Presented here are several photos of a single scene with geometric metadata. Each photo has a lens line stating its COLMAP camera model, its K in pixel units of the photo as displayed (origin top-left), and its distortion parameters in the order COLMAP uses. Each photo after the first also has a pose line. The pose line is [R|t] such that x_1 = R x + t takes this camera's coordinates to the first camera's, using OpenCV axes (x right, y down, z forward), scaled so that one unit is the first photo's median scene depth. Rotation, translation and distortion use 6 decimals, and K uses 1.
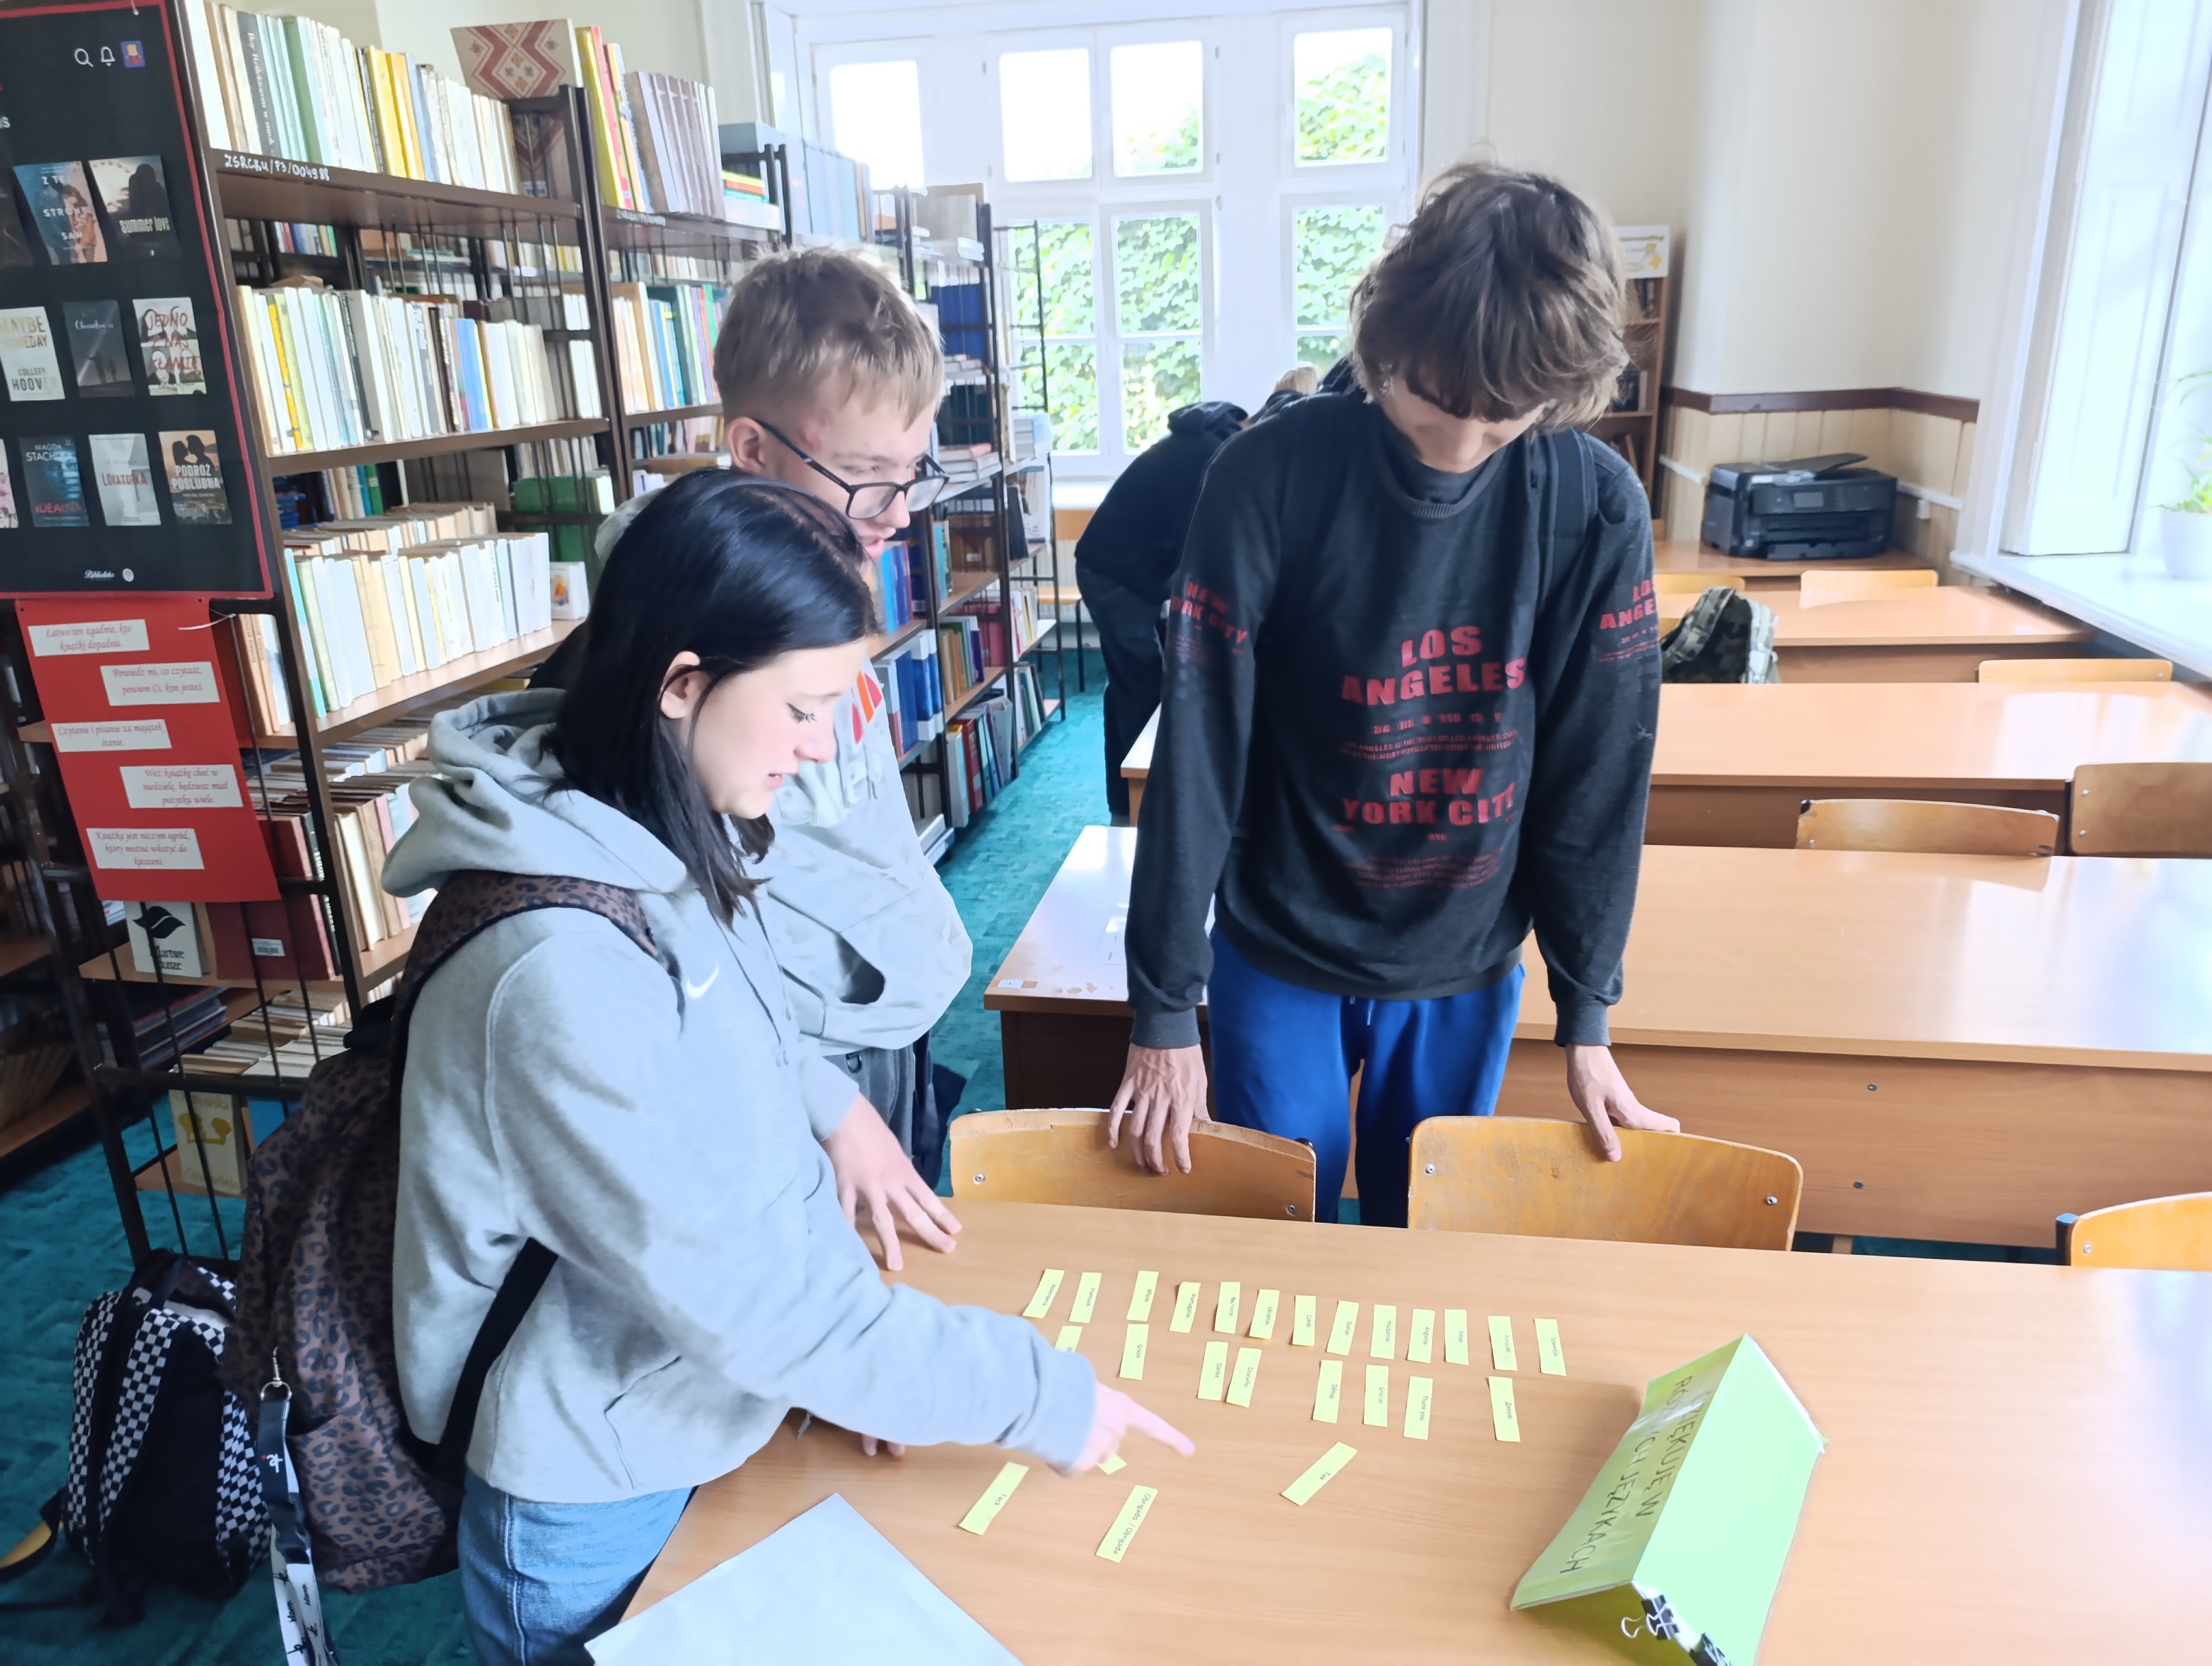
lens RADIAL K [[1530.4, 0, 1109.7], [0, 1530.4, 853.3], [0, 0, 1]] dist [0.023156, -0.033426]
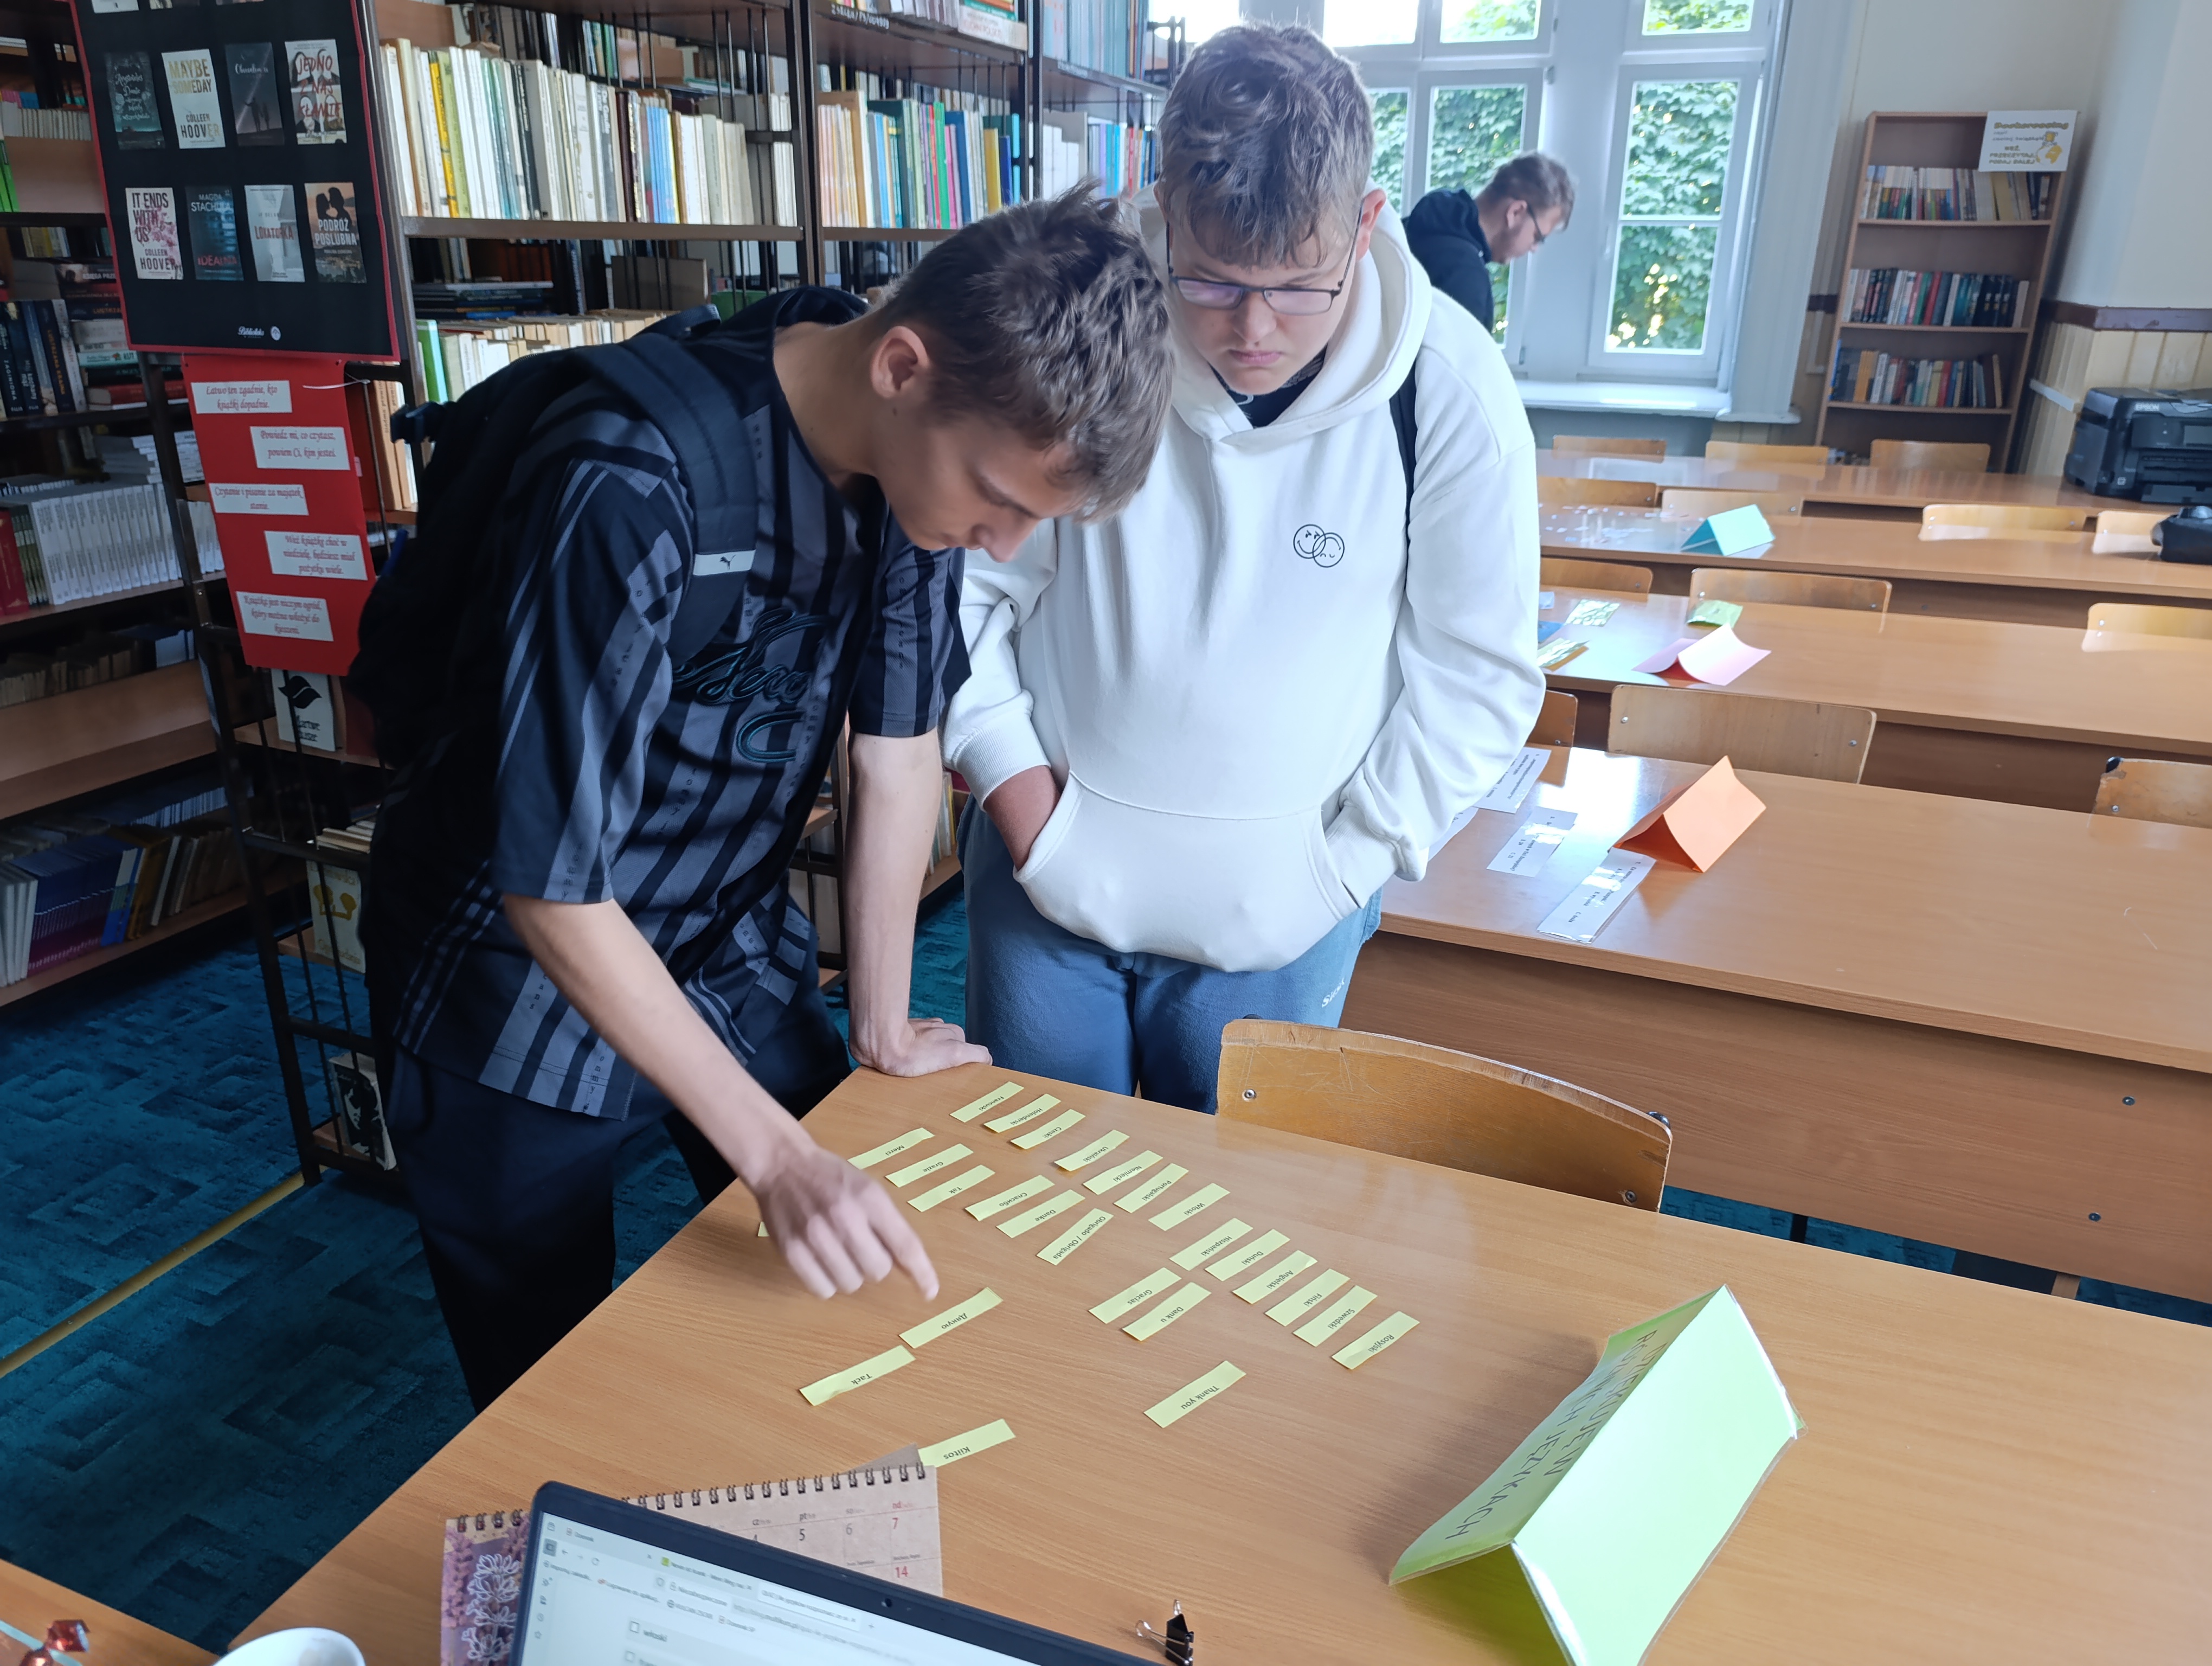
lens RADIAL K [[1530.4, 0, 1092.8], [0, 1530.4, 841.6], [0, 0, 1]] dist [0.023156, -0.033426]
pose [[0.976132, 0.117541, -0.182620, 0.076426], [-0.108650, 0.992387, 0.057986, 0.023577], [0.188045, -0.036760, 0.981472, 0.088920]]
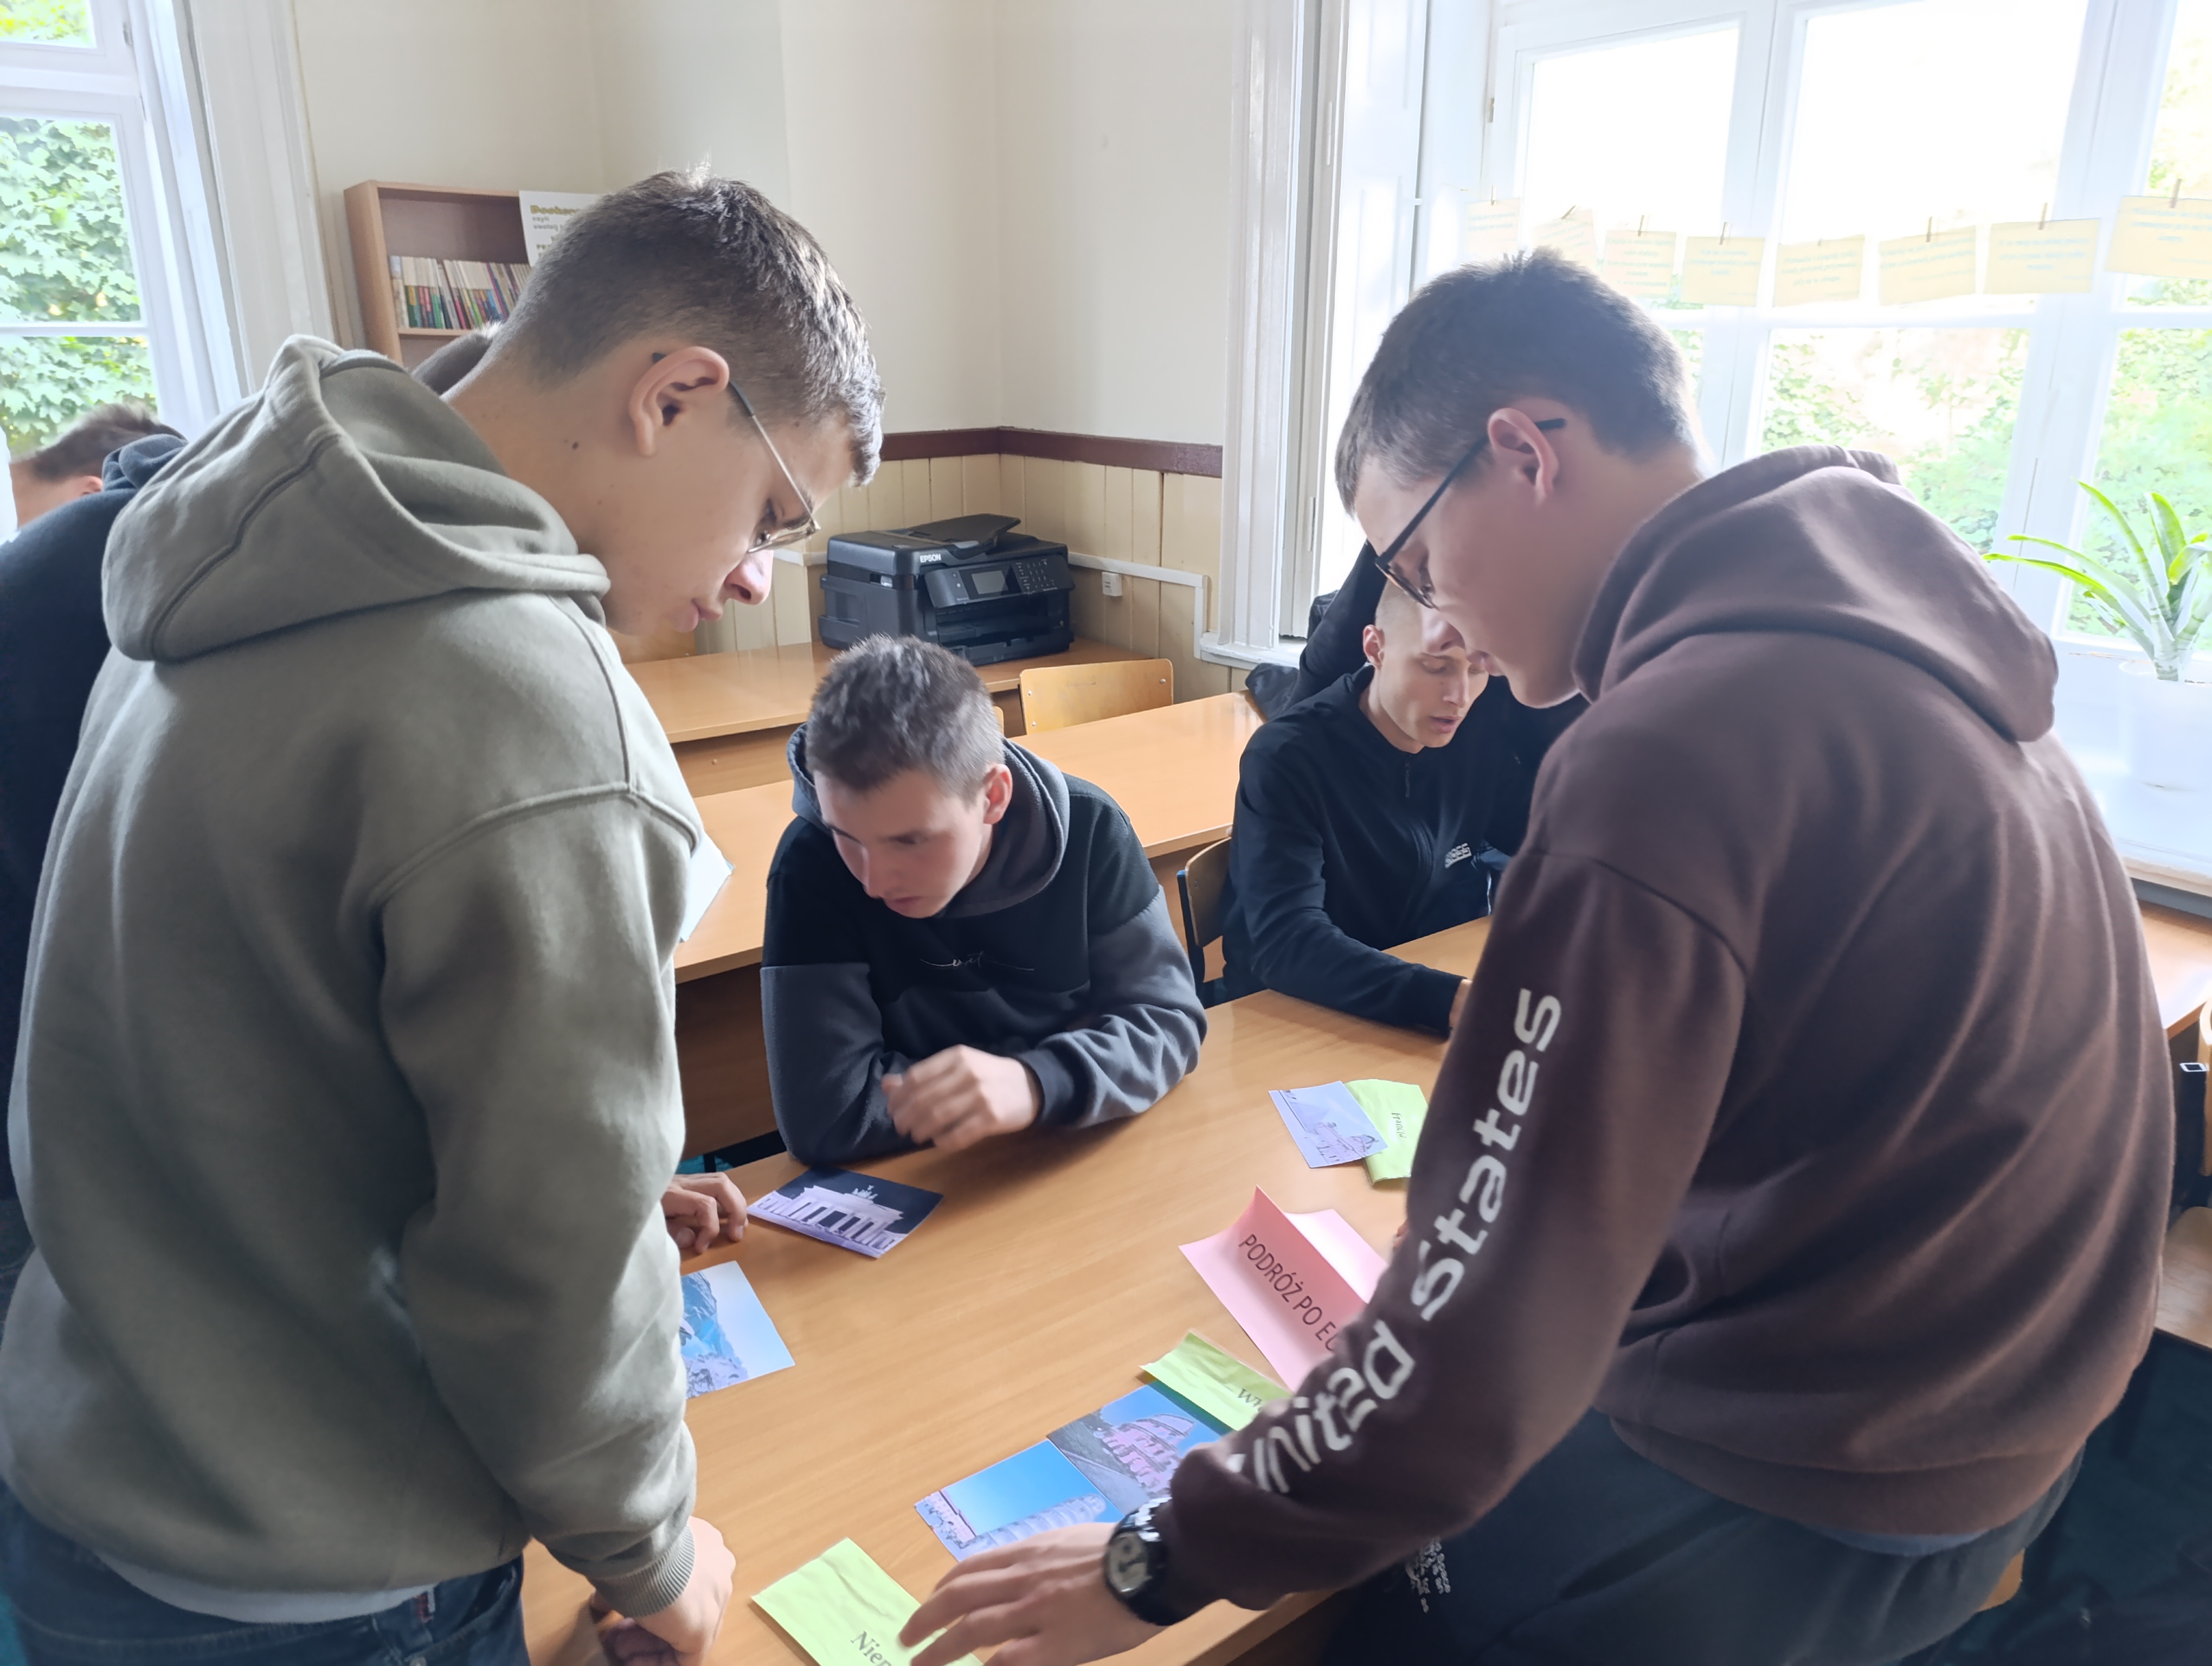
lens RADIAL K [[1530.4, 0, 1095.7], [0, 1530.4, 842.0], [0, 0, 1]] dist [0.023156, -0.033426]
pose [[0.676113, -0.189682, 0.711964, -0.107523], [0.211276, 0.975627, 0.059290, -0.303268], [-0.705857, 0.110334, 0.699709, 1.001552]]
